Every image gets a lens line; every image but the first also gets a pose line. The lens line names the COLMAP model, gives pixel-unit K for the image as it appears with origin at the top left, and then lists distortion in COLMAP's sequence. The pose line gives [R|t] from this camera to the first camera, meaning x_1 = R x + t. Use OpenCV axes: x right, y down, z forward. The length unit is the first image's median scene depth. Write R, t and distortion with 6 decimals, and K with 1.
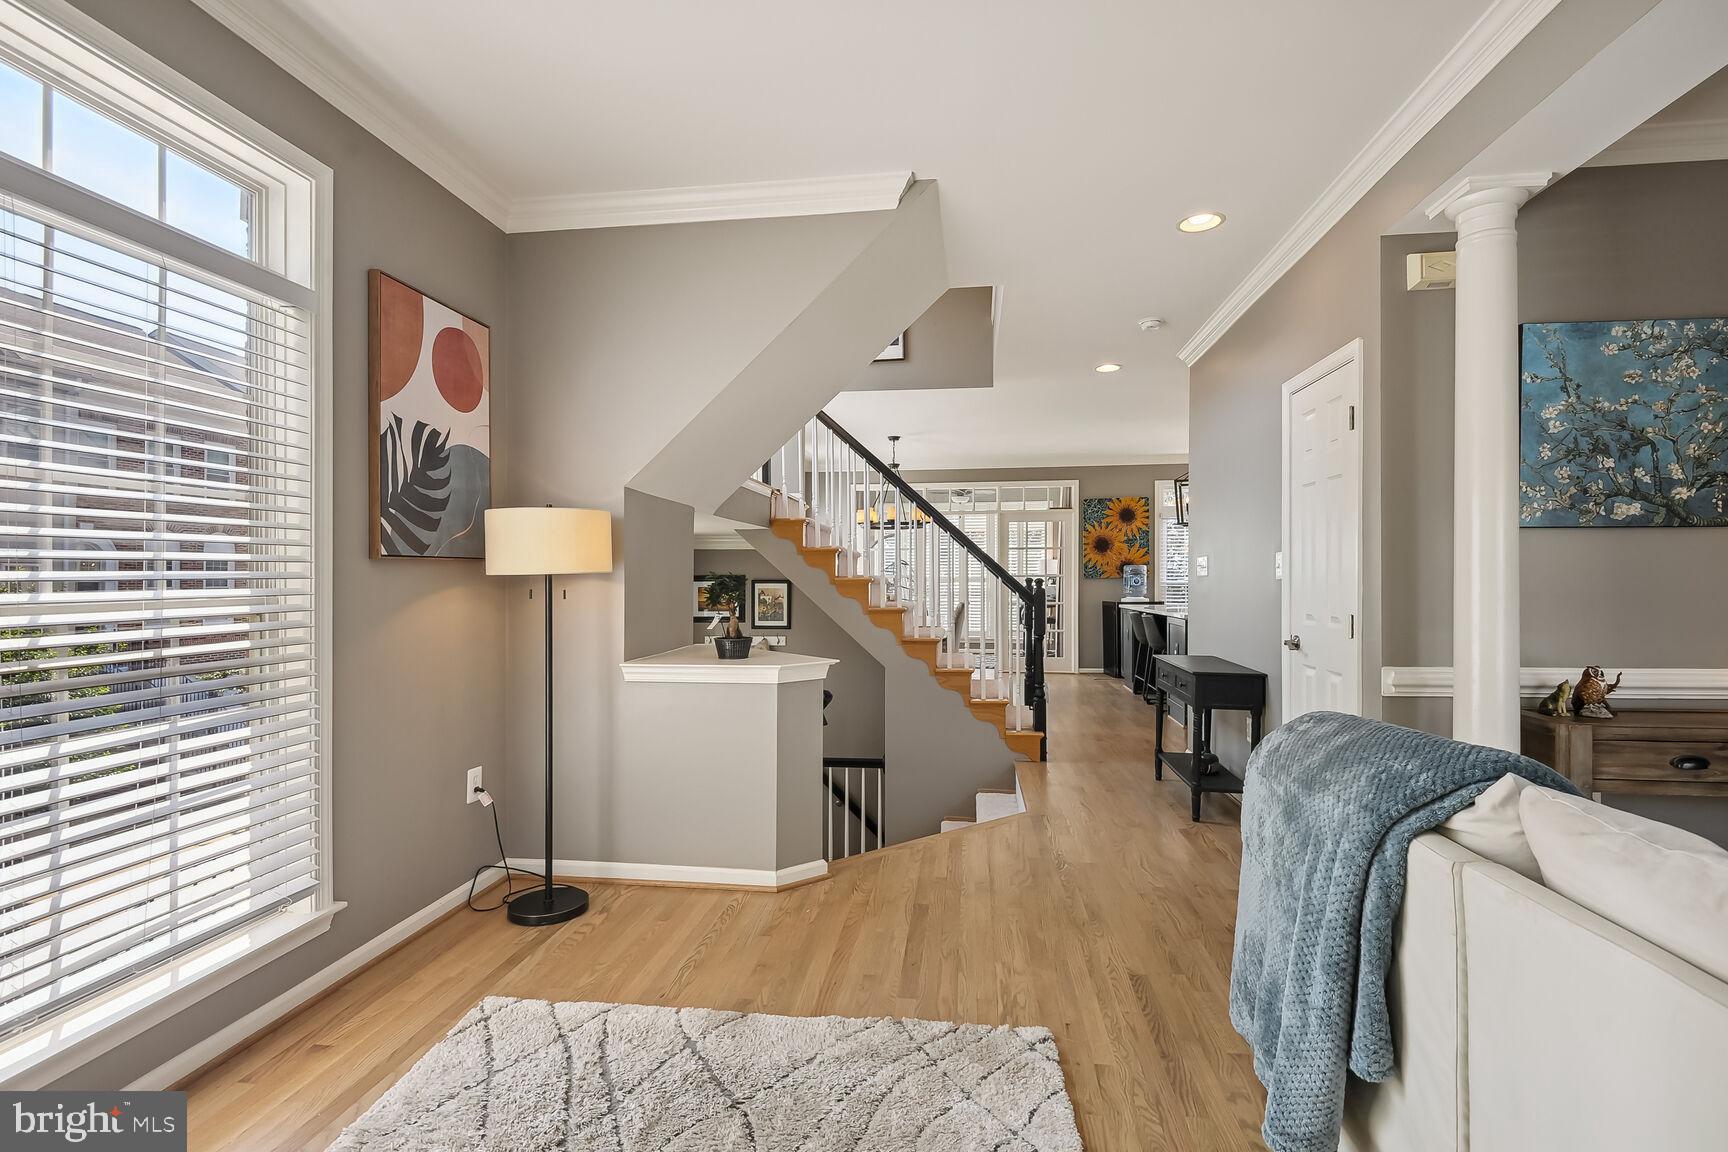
lens RADIAL K [[810.4, 0, 864.0], [0, 810.4, 576.0], [0, 0, 1]] dist [0.003102, -0.011400]
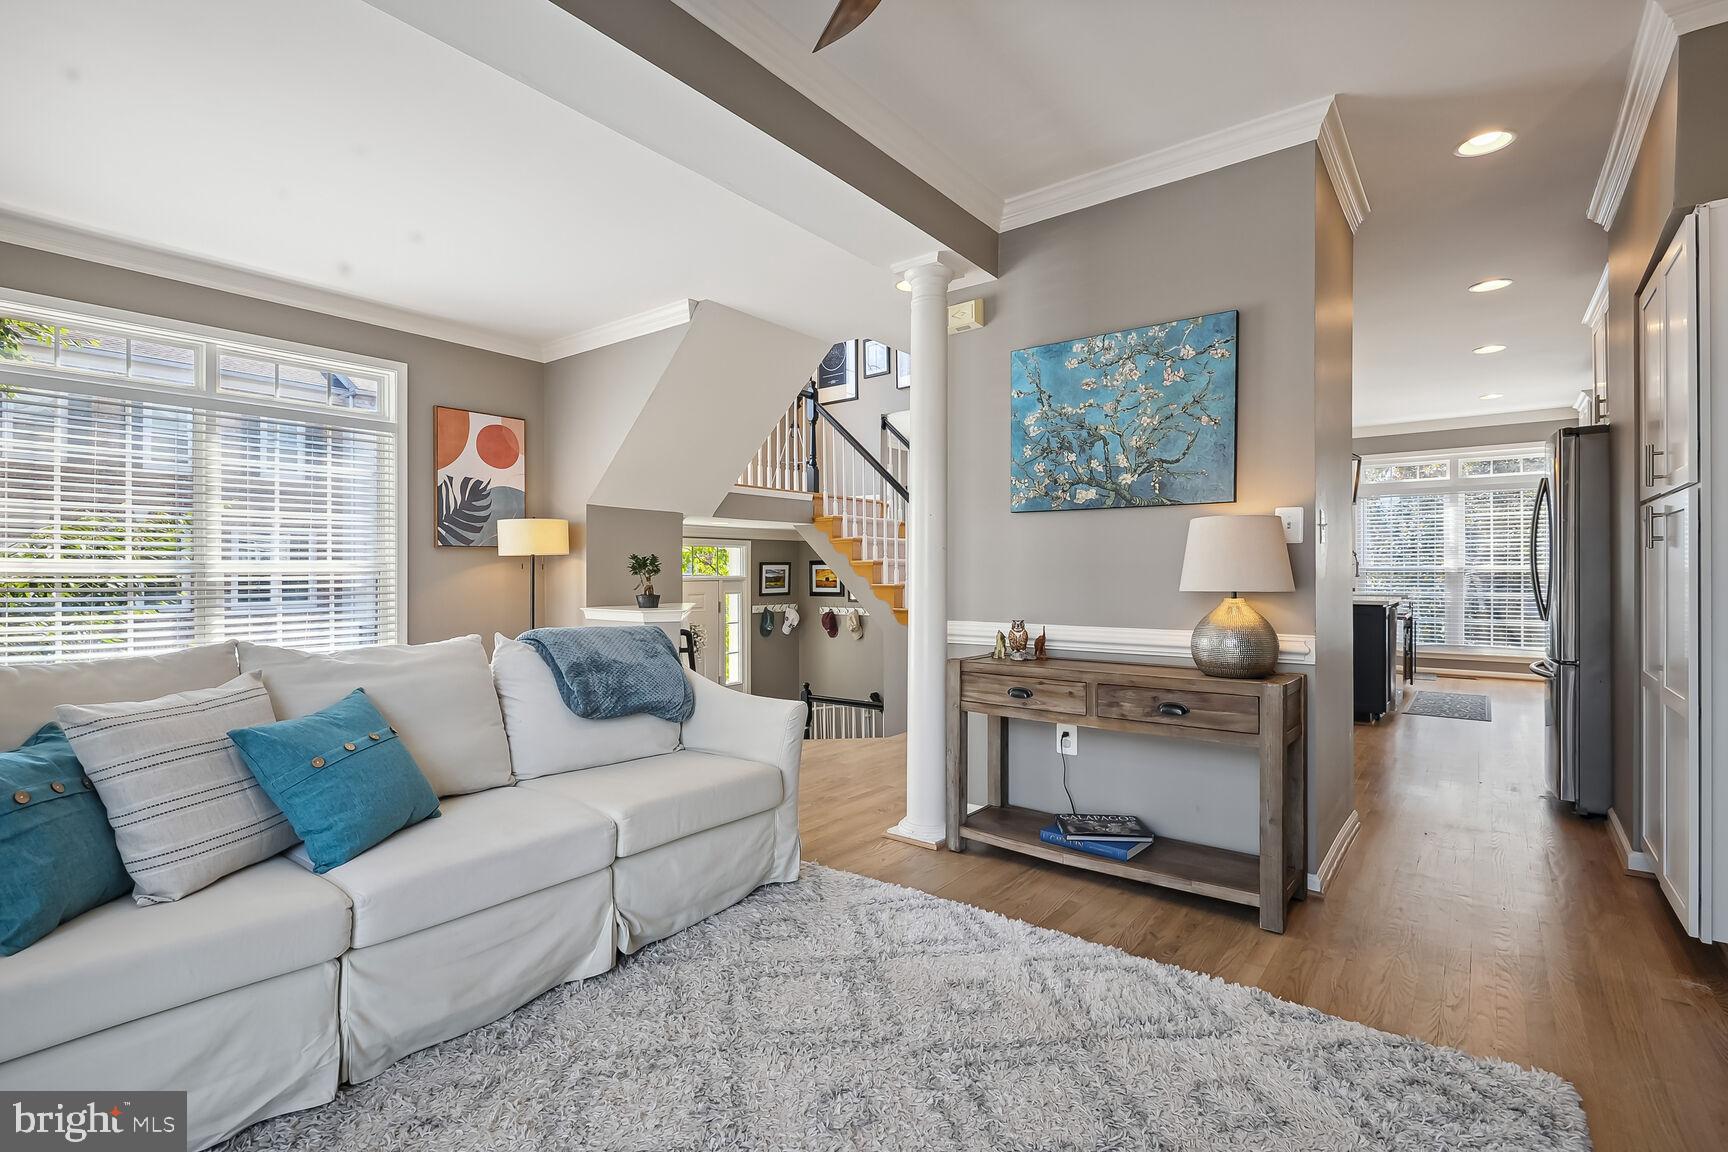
lens RADIAL K [[797.1, 0, 870.6], [0, 797.1, 570.3], [0, 0, 1]] dist [0.001941, -0.000040]
pose [[0.872288, 0.002134, -0.488988, 1.249326], [0.000181, 0.999989, 0.004686, 0.025085], [0.488993, -0.004176, 0.872278, -0.202636]]
